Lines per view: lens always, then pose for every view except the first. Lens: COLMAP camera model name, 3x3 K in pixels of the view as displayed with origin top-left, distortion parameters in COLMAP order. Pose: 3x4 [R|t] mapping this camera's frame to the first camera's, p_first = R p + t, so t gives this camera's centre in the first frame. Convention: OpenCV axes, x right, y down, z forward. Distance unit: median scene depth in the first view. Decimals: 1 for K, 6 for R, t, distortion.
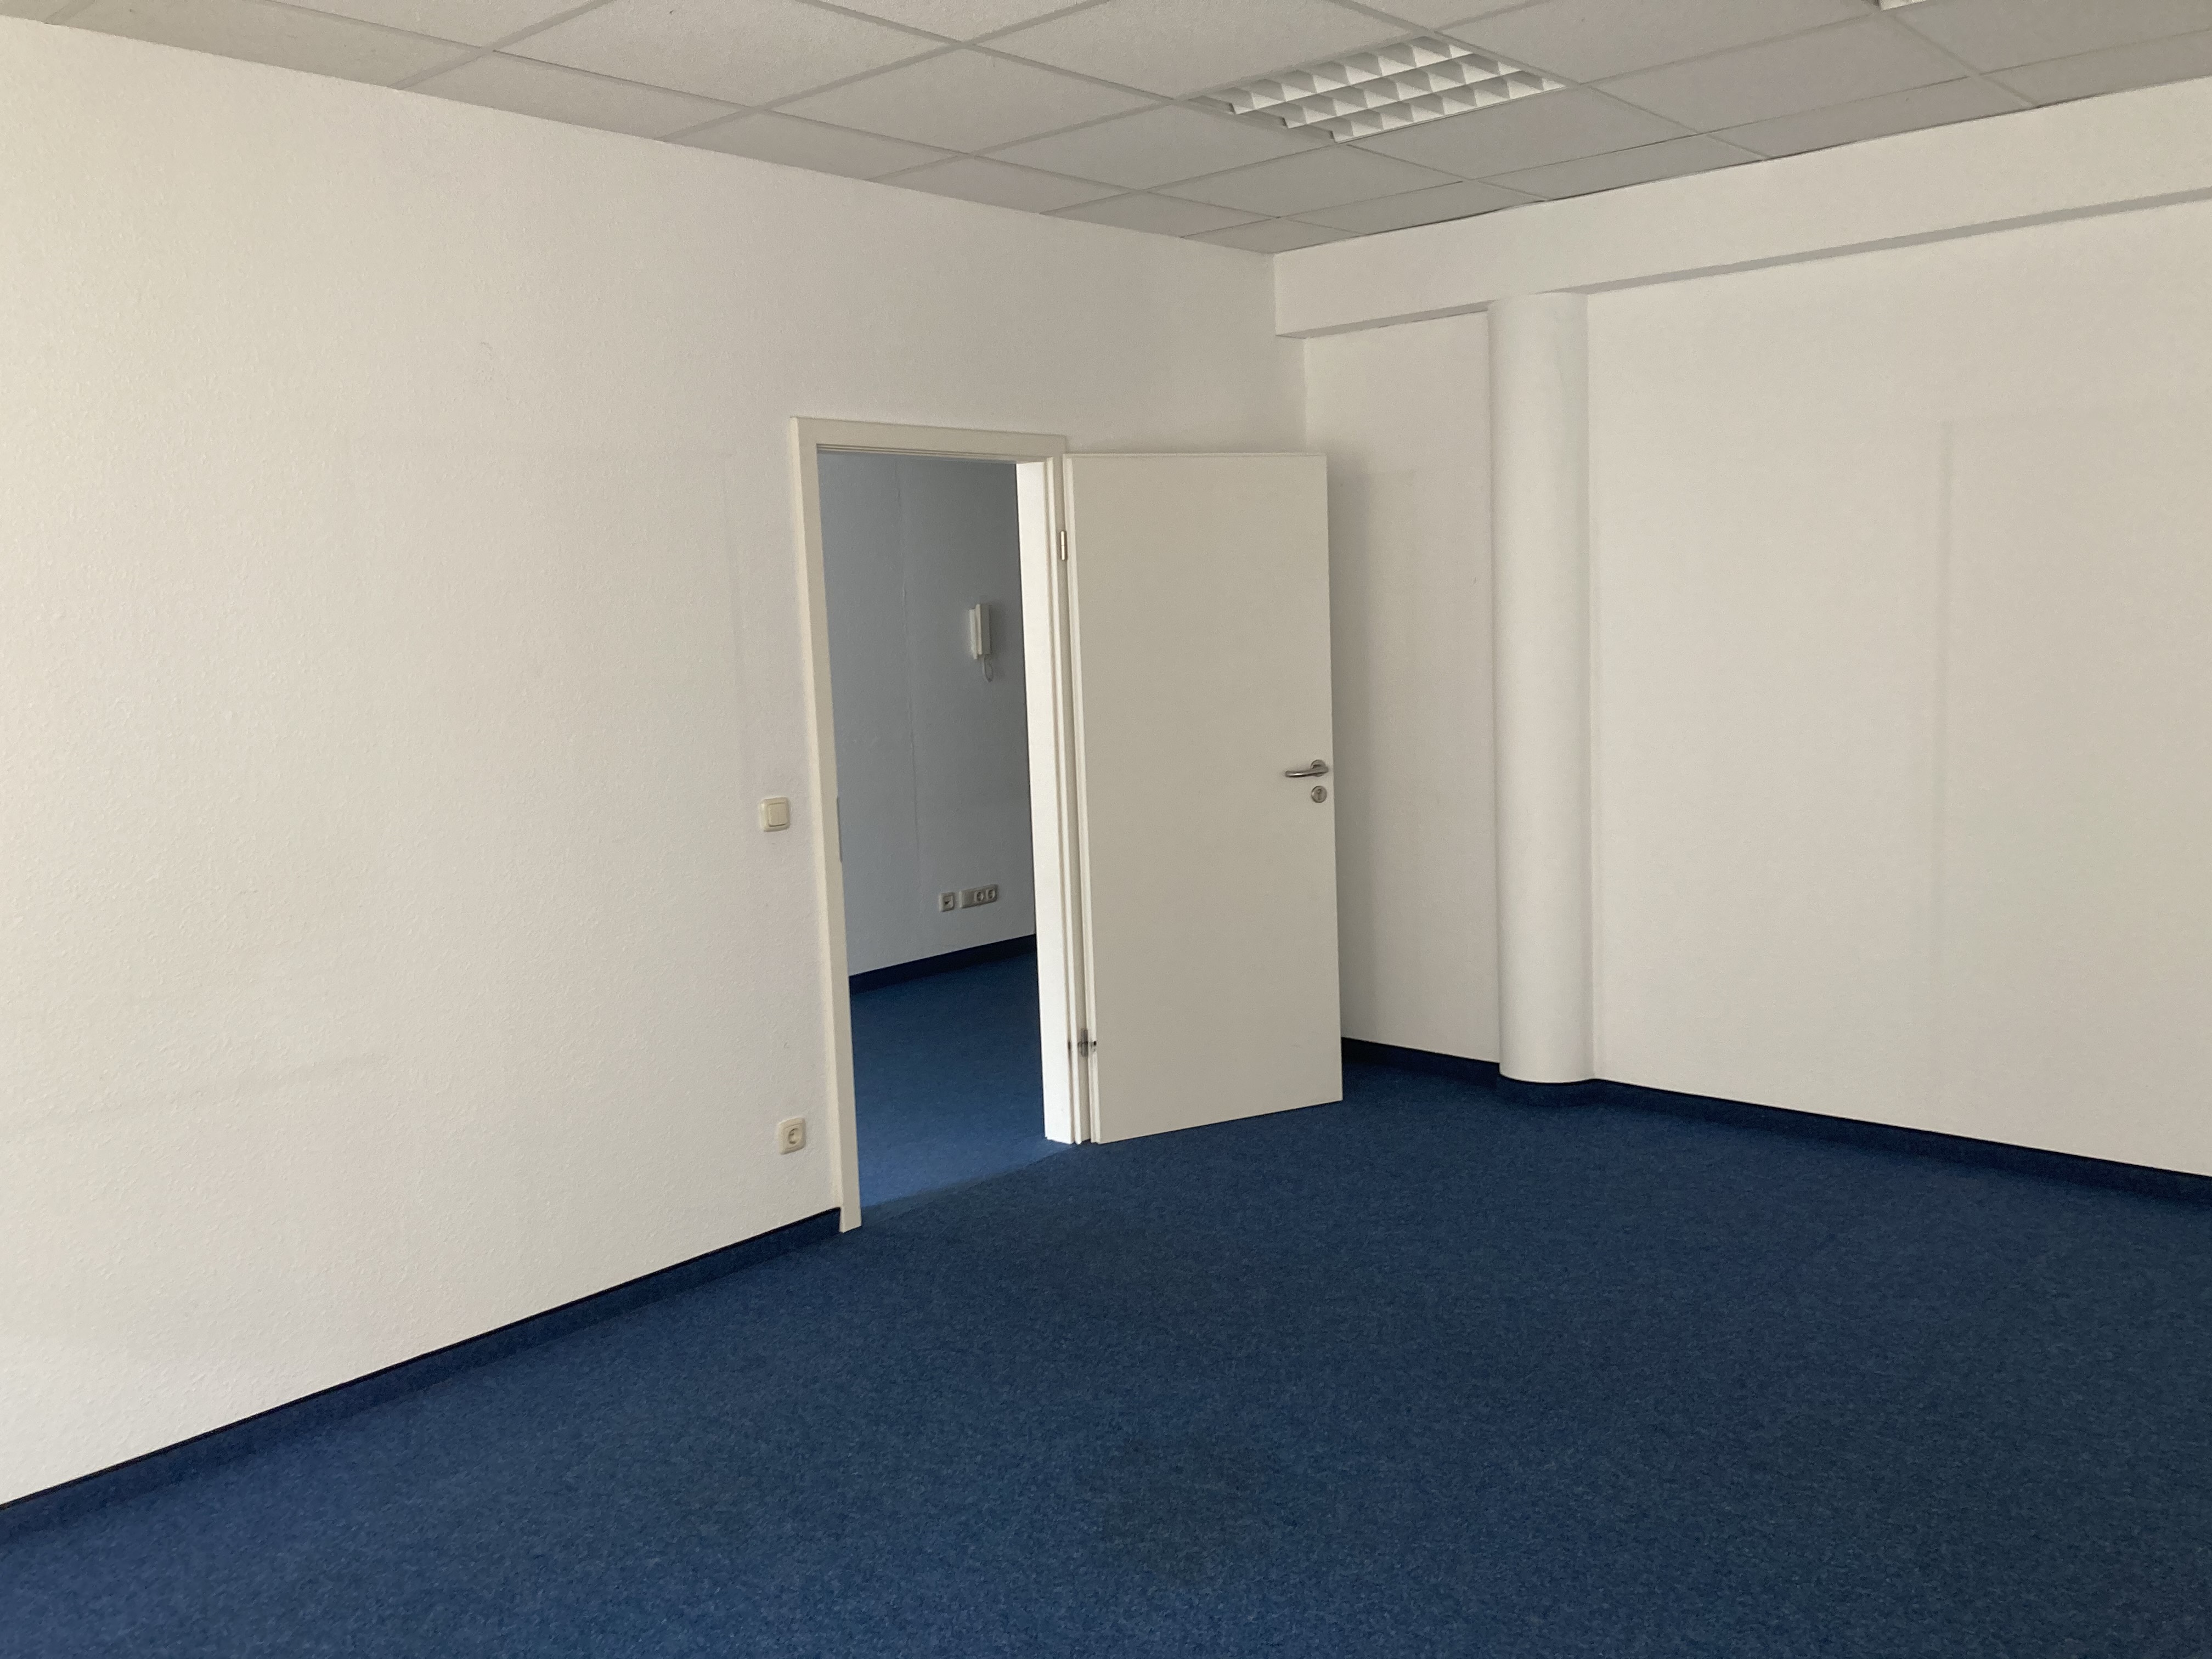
lens RADIAL K [[1794.1, 0, 1109.7], [0, 1794.1, 911.7], [0, 0, 1]] dist [-0.000533, -0.003023]
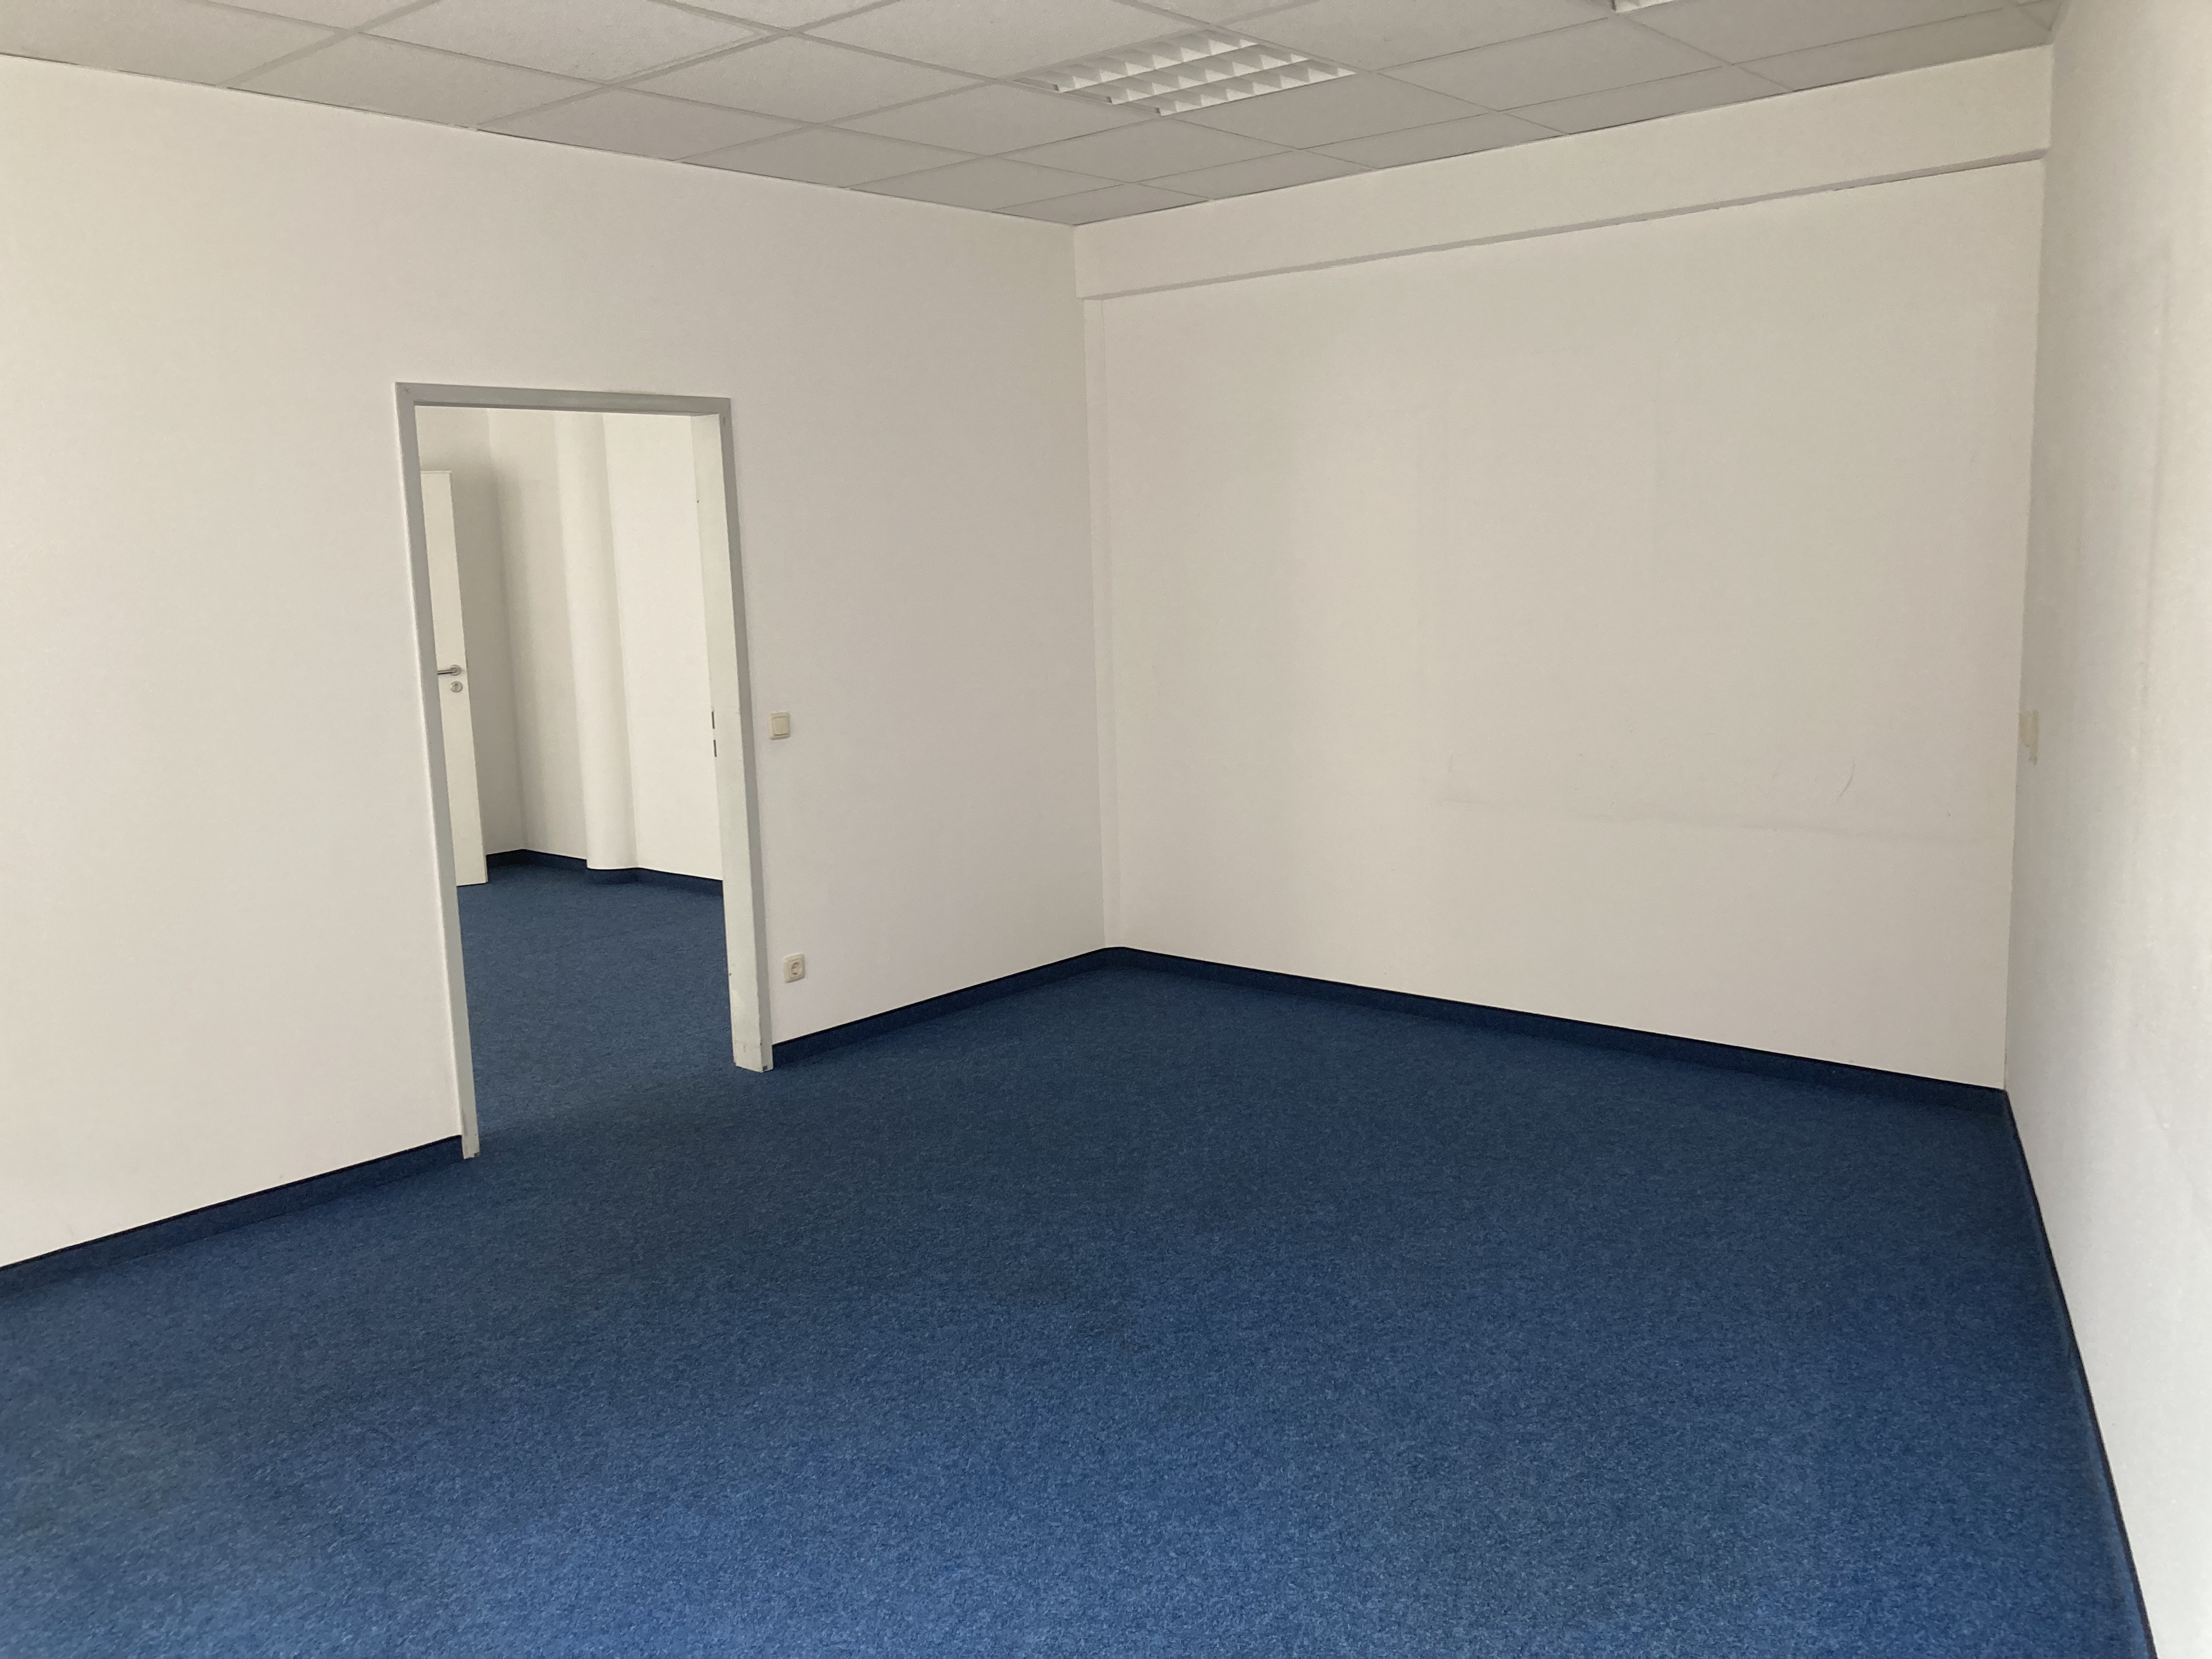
lens RADIAL K [[1810.9, 0, 1111.6], [0, 1810.9, 802.3], [0, 0, 1]] dist [-0.001224, -0.002986]
pose [[0.999829, 0.000446, 0.018506, 0.089621], [0.000058, 0.999629, -0.027226, 0.010750], [-0.018511, 0.027222, 0.999458, -0.080302]]
